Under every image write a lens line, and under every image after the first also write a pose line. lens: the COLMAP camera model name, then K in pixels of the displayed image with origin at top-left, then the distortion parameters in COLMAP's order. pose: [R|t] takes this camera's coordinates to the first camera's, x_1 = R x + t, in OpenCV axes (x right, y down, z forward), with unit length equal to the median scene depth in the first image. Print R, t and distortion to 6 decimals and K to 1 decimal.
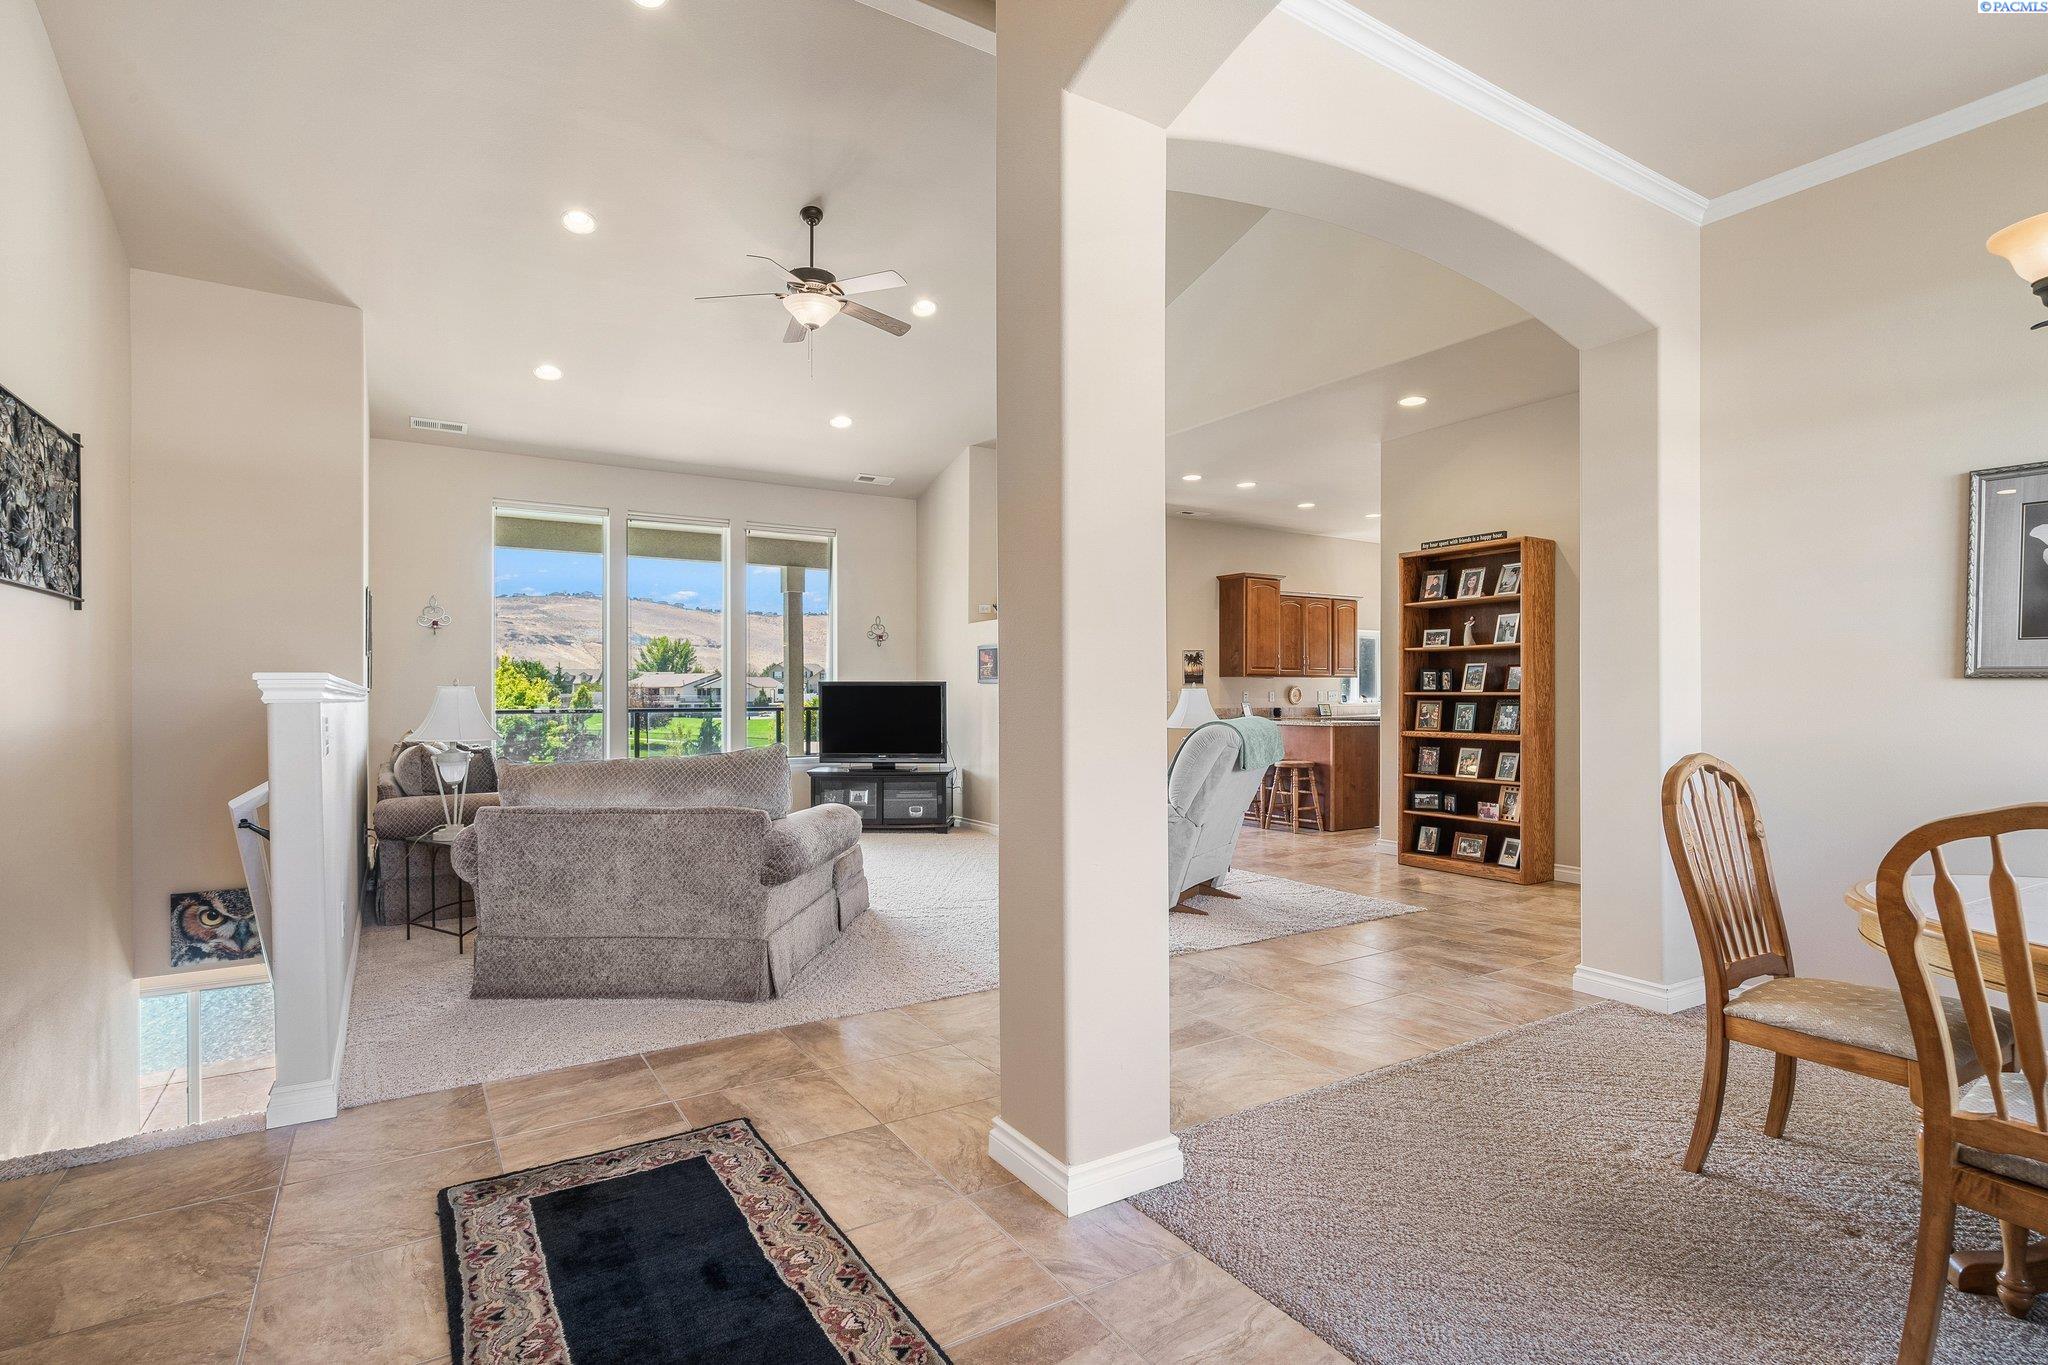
lens RADIAL K [[982.6, 0, 1019.6], [0, 982.6, 697.8], [0, 0, 1]] dist [-0.002253, -0.000067]
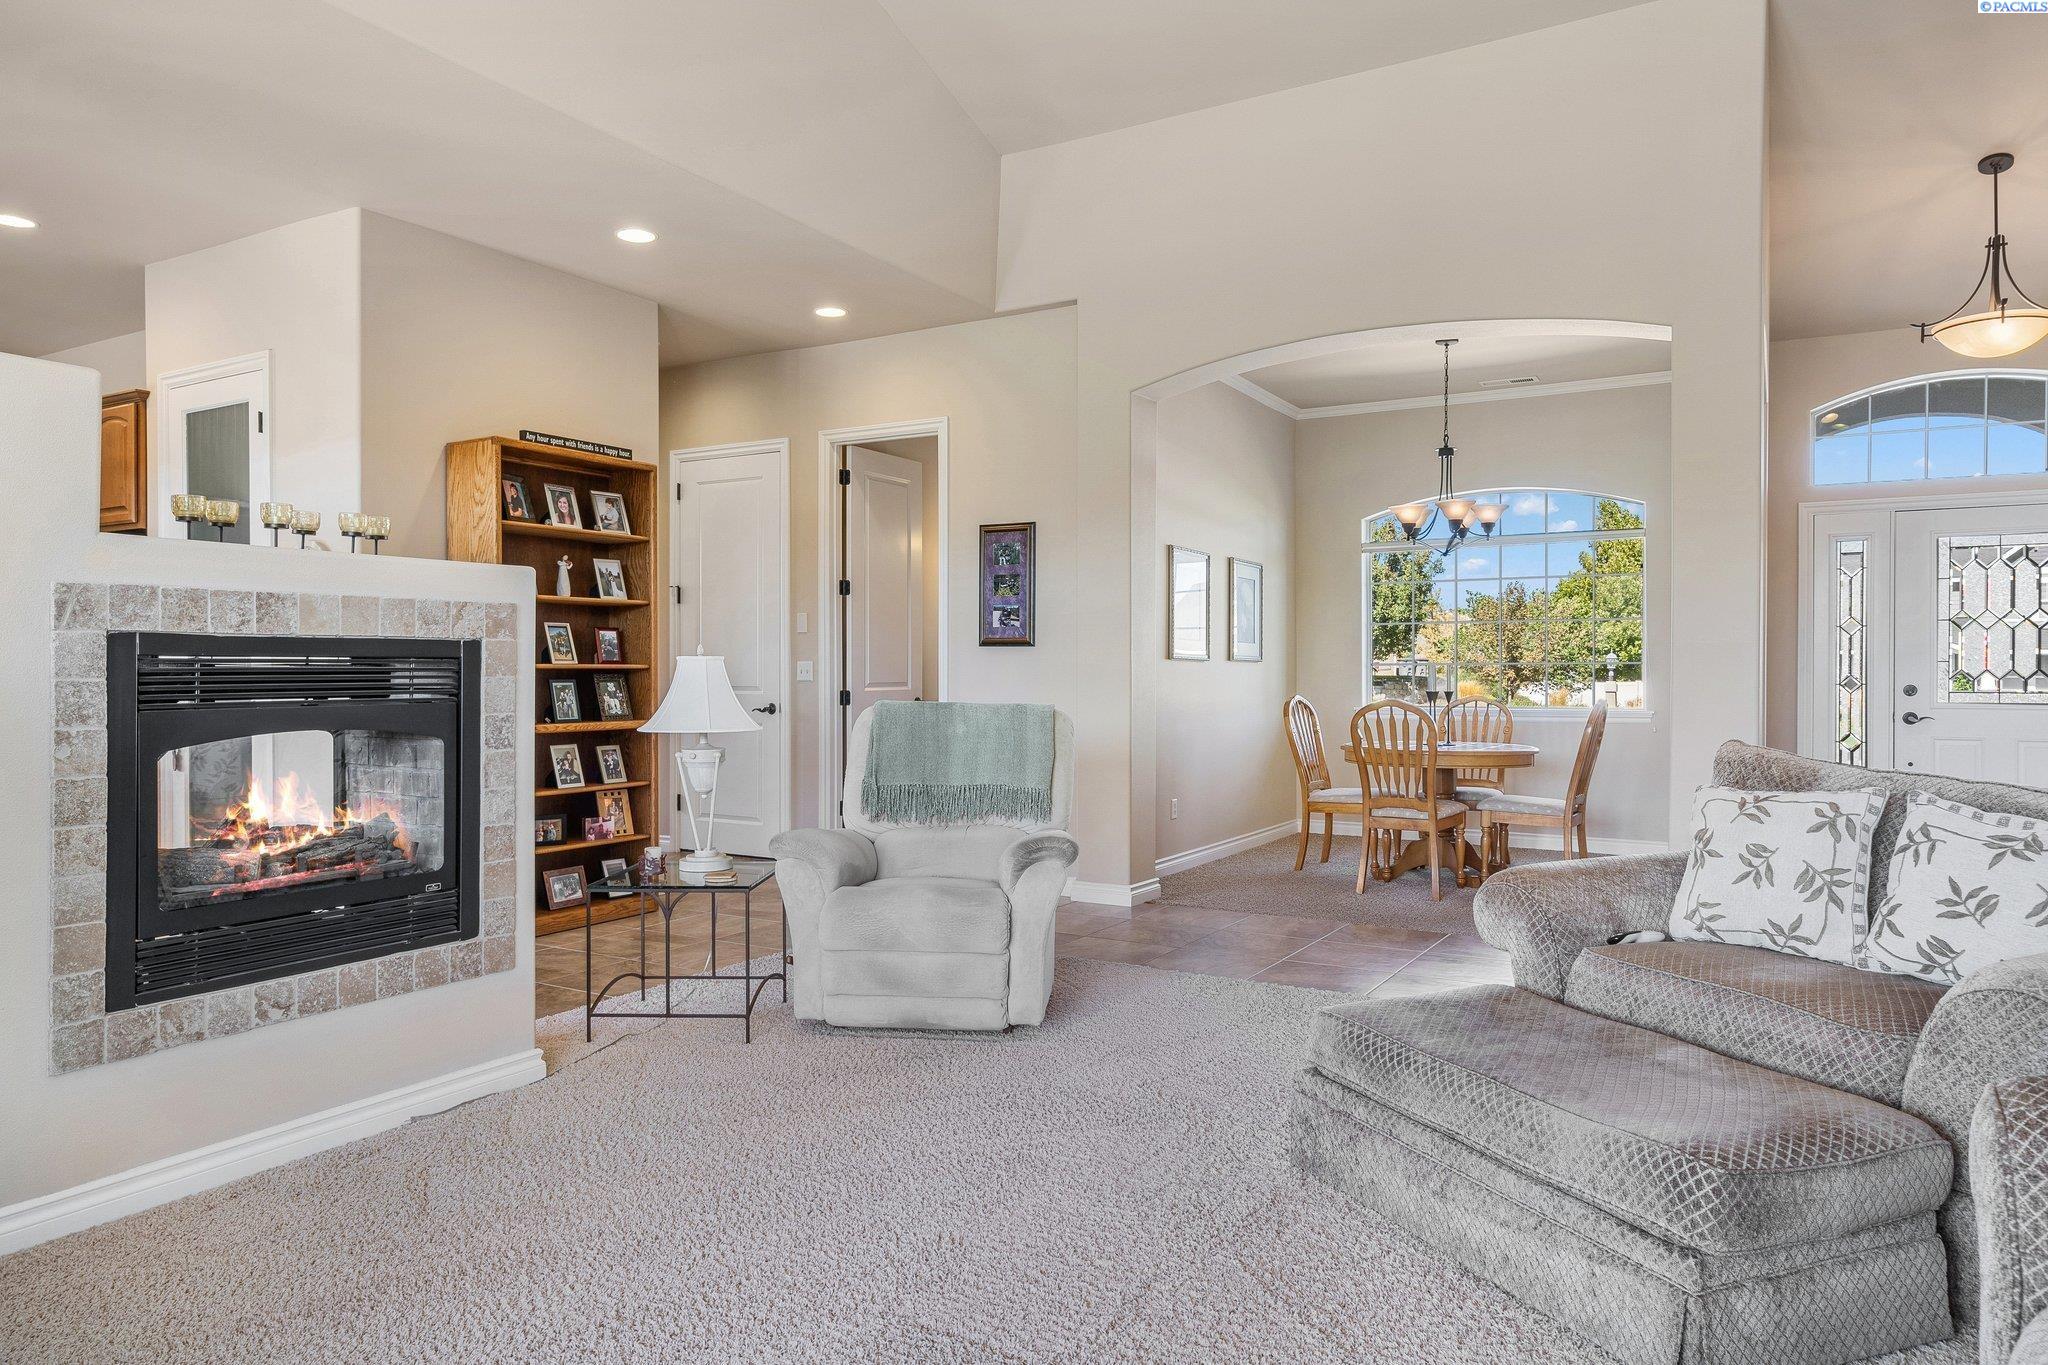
lens RADIAL K [[1305.8, 0, 1024.0], [0, 1305.8, 682.5], [0, 0, 1]] dist [0.000948, 0.000443]
pose [[-0.452060, -0.009990, 0.891931, -0.498562], [0.003237, 0.999912, 0.012840, -0.003464], [-0.891982, 0.008691, -0.451988, 1.104175]]
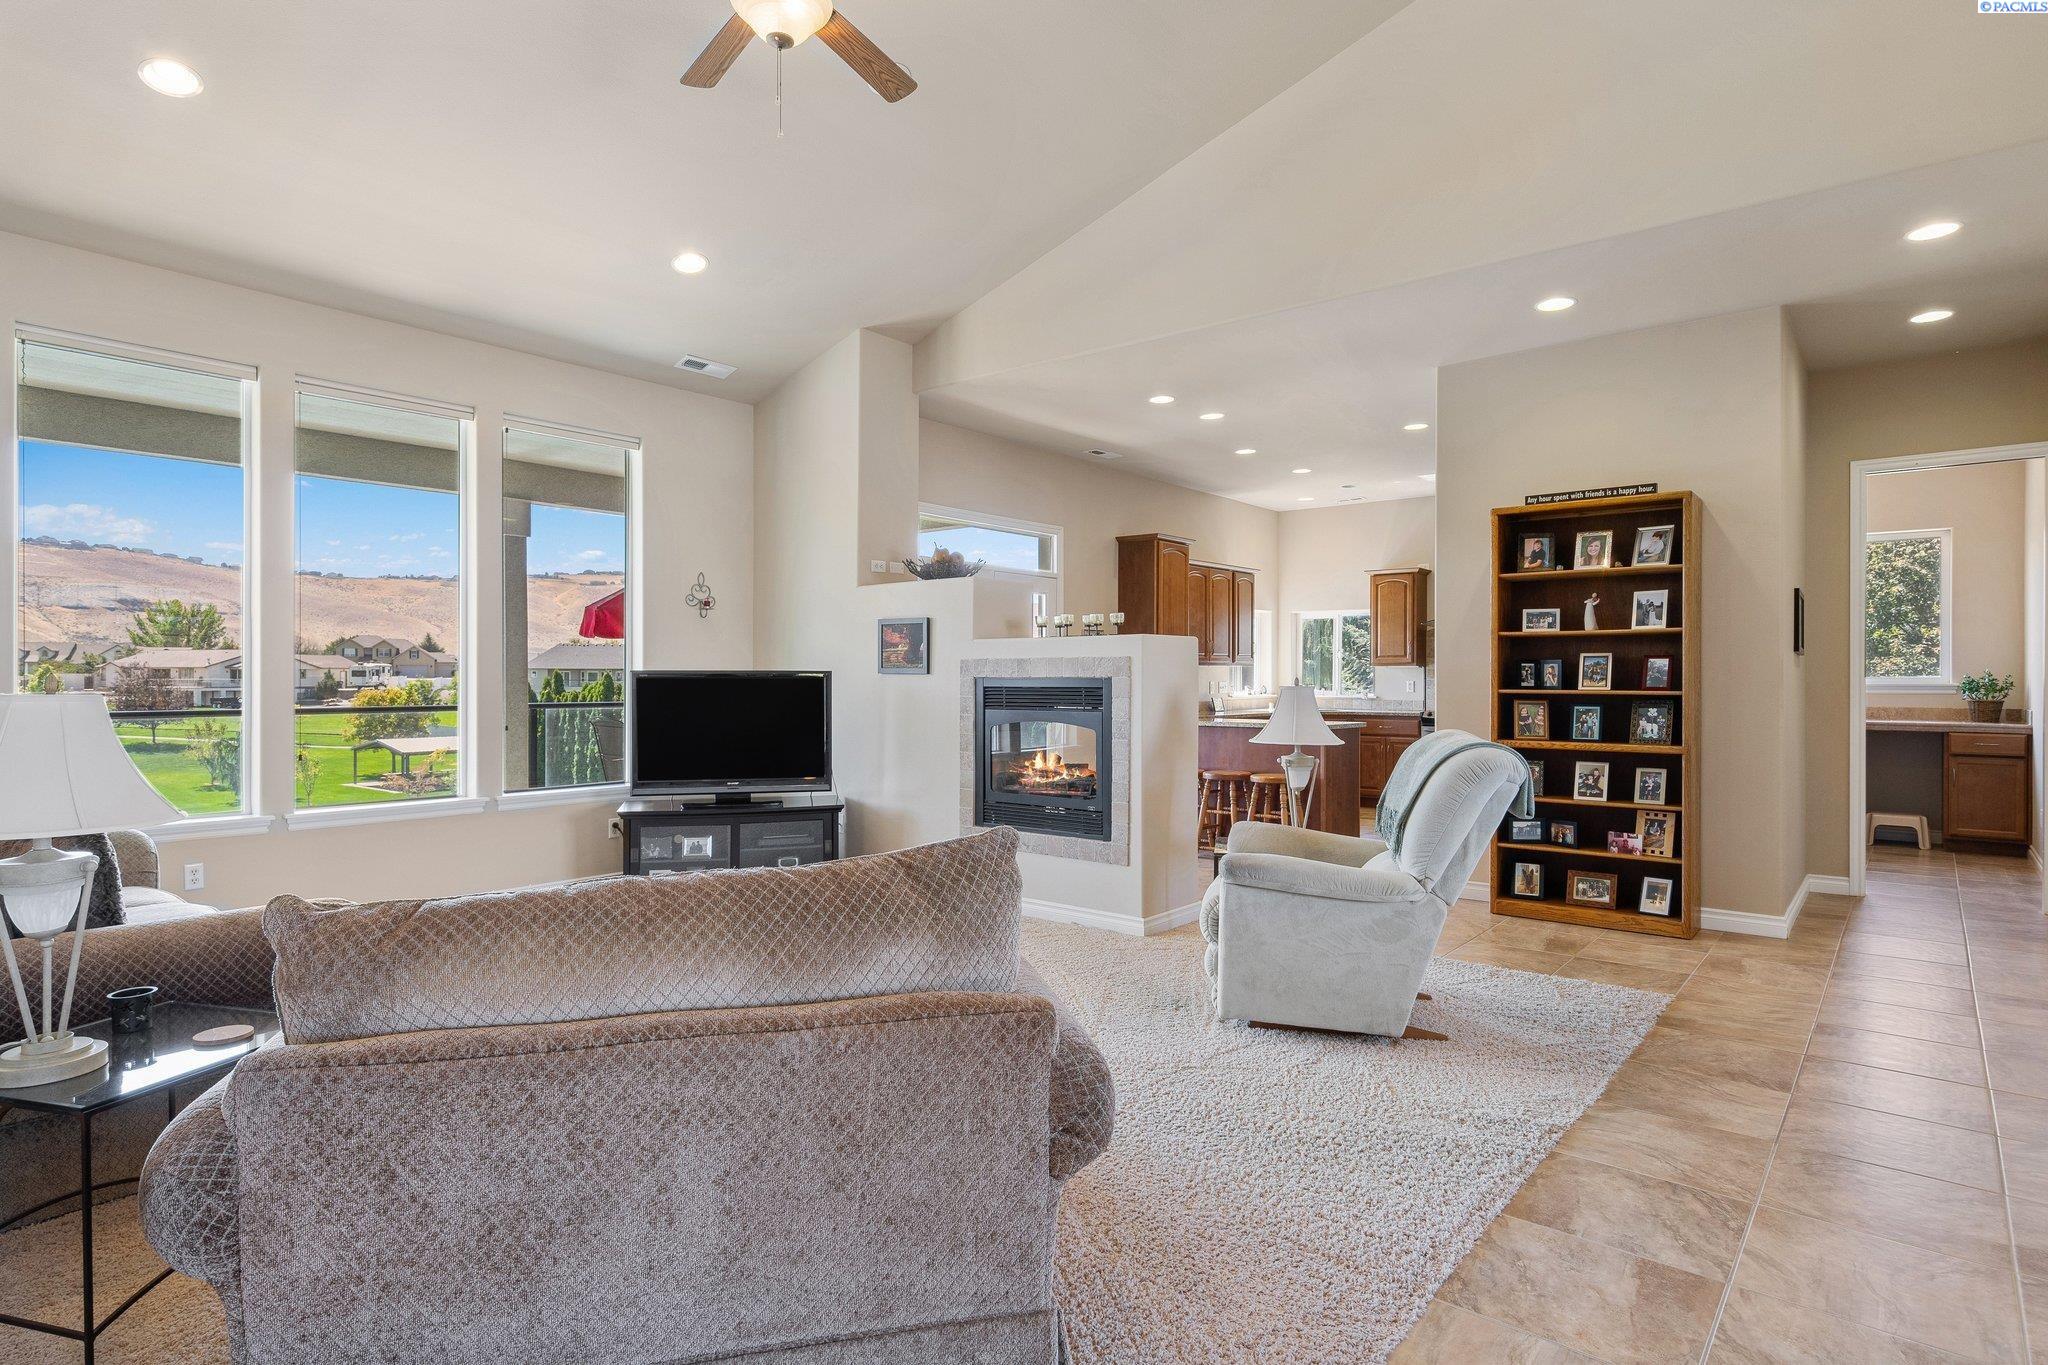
lens RADIAL K [[1083.5, 0, 1017.4], [0, 1083.5, 684.5], [0, 0, 1]] dist [0.003415, 0.000254]
pose [[0.951527, 0.000246, 0.307566, -0.233153], [-0.000959, 0.999997, 0.002168, -0.011376], [-0.307564, -0.002358, 0.951524, 0.316378]]
